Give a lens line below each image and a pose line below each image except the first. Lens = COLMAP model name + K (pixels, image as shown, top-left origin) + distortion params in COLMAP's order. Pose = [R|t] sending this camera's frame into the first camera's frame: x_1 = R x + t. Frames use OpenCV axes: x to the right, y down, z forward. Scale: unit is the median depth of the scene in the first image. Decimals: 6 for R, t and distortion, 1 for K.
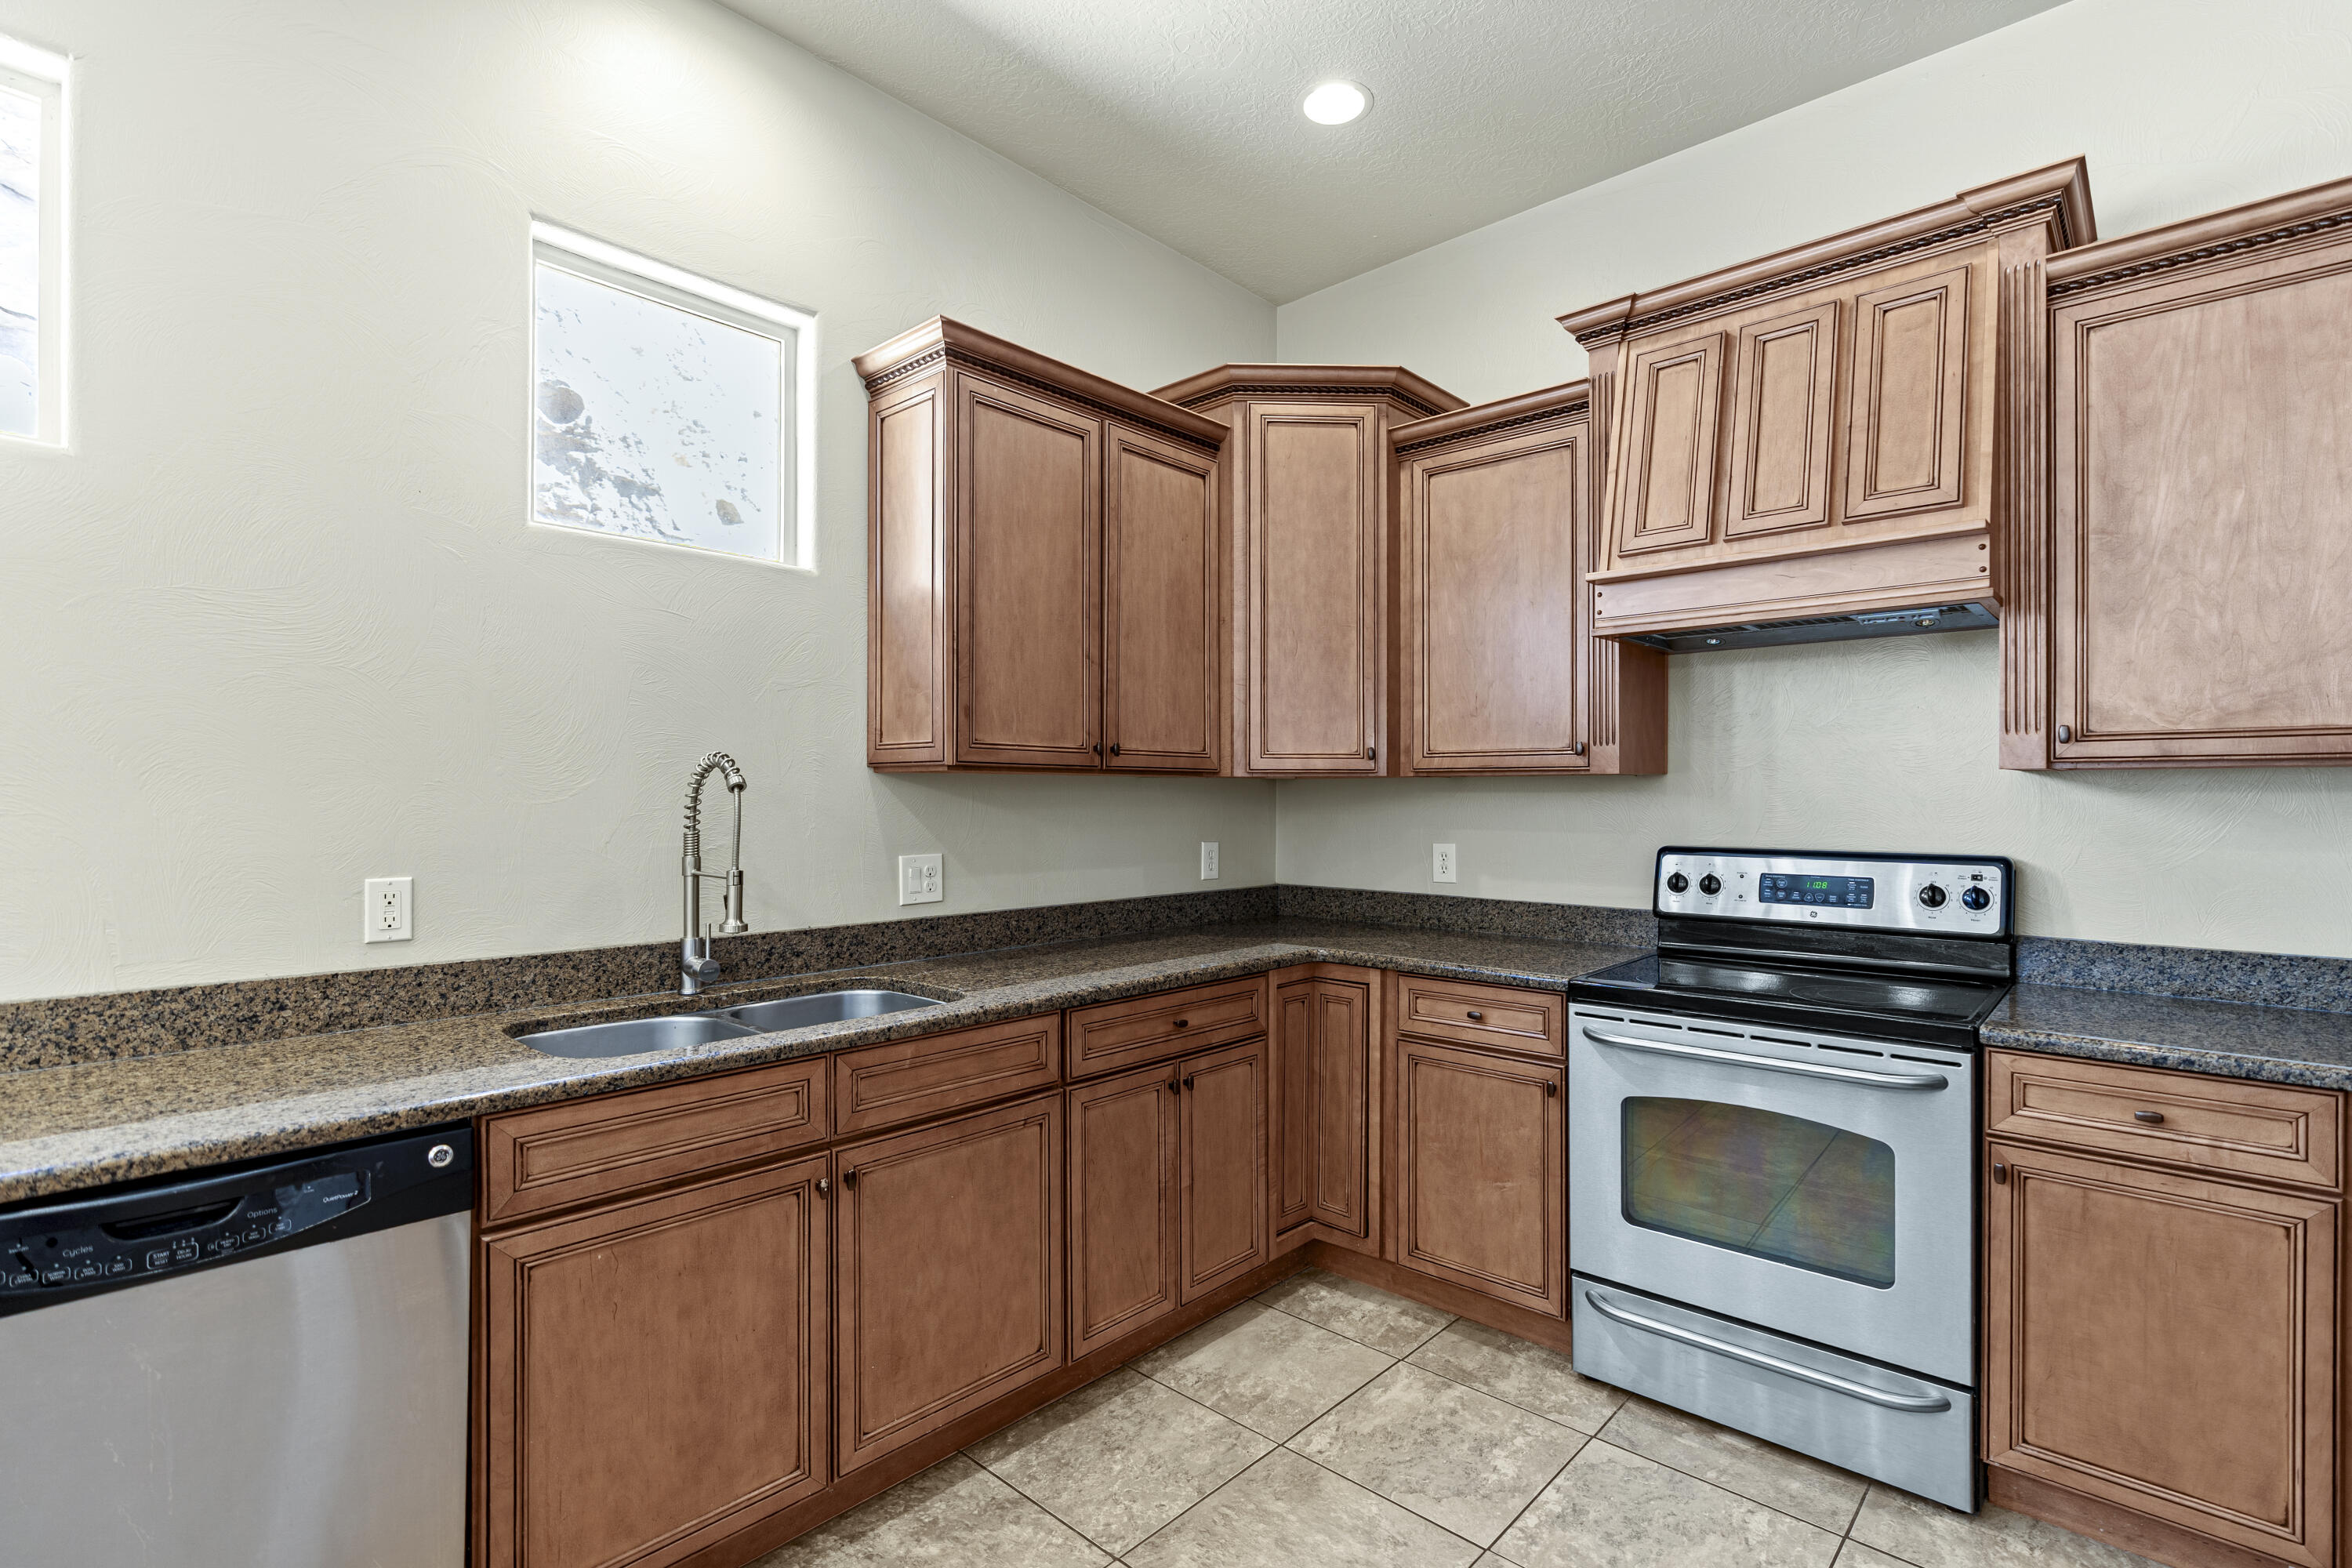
lens RADIAL K [[1077.3, 0, 1197.3], [0, 1077.3, 793.1], [0, 0, 1]] dist [-0.012878, 0.004214]
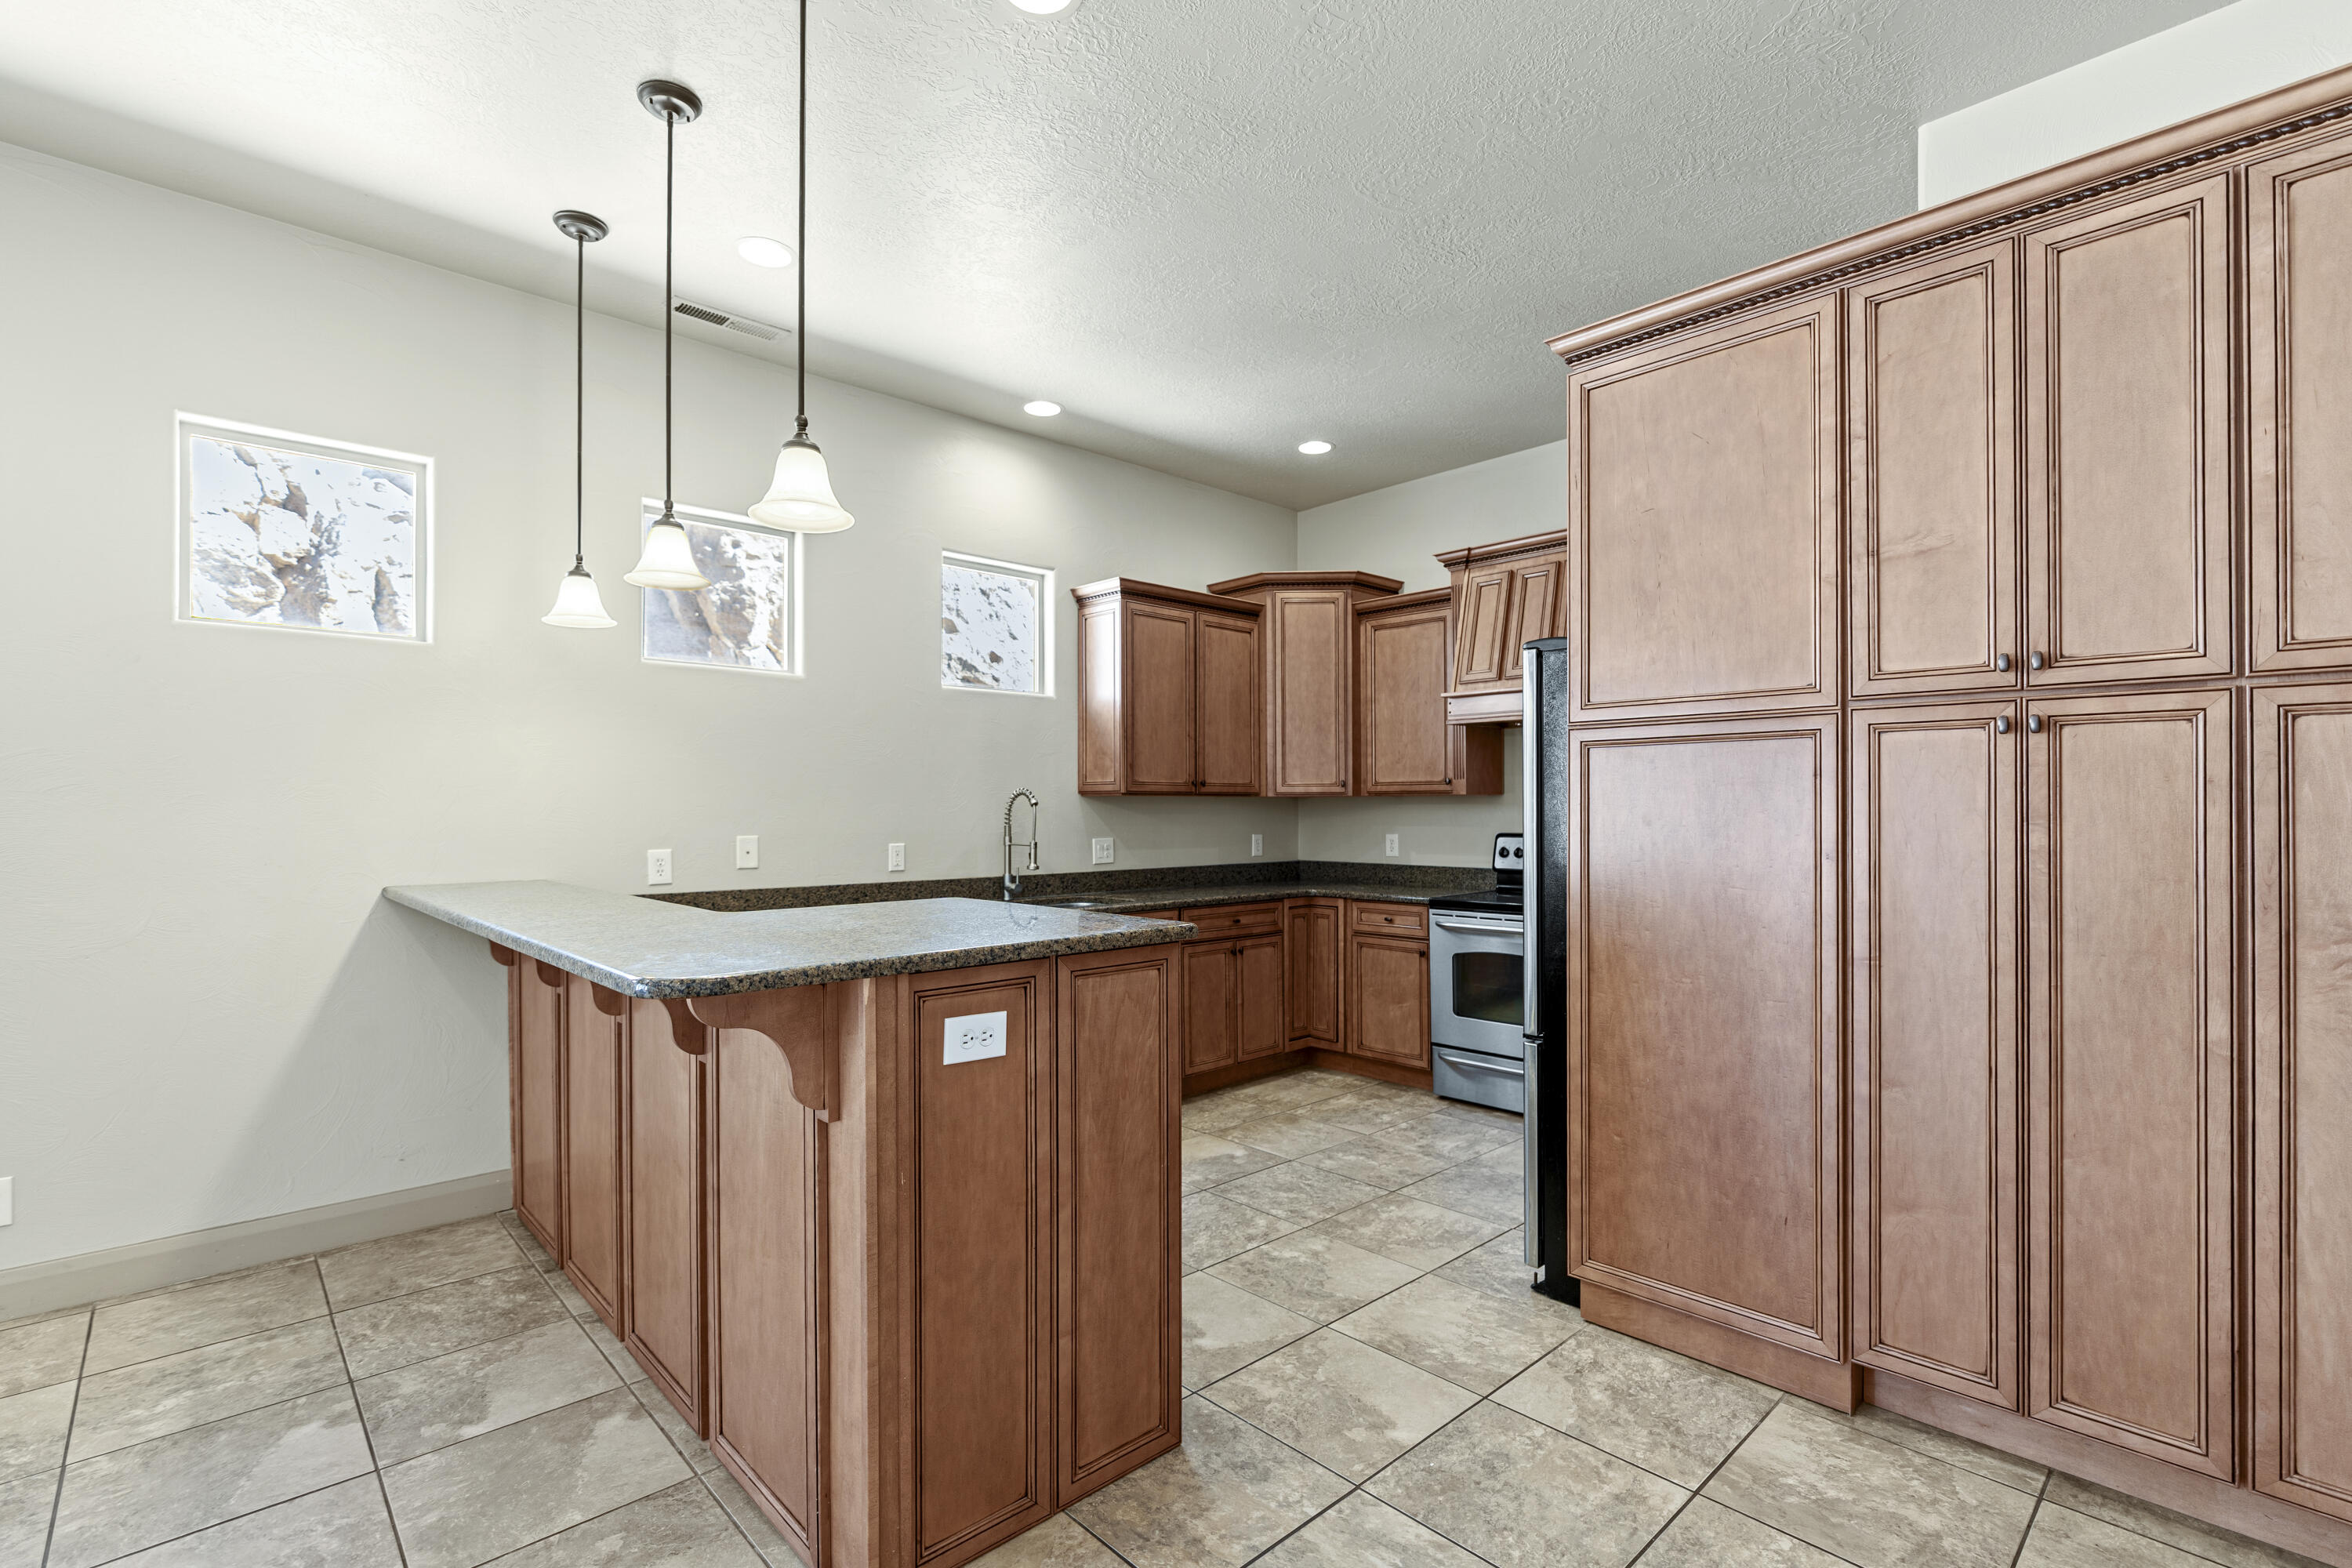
lens RADIAL K [[1077.3, 0, 1195.6], [0, 1077.3, 803.2], [0, 0, 1]] dist [-0.012878, 0.004214]
pose [[0.997451, -0.004800, -0.071197, 0.051914], [0.004598, 0.999985, -0.003003, 0.000765], [0.071210, 0.002668, 0.997458, -1.005572]]
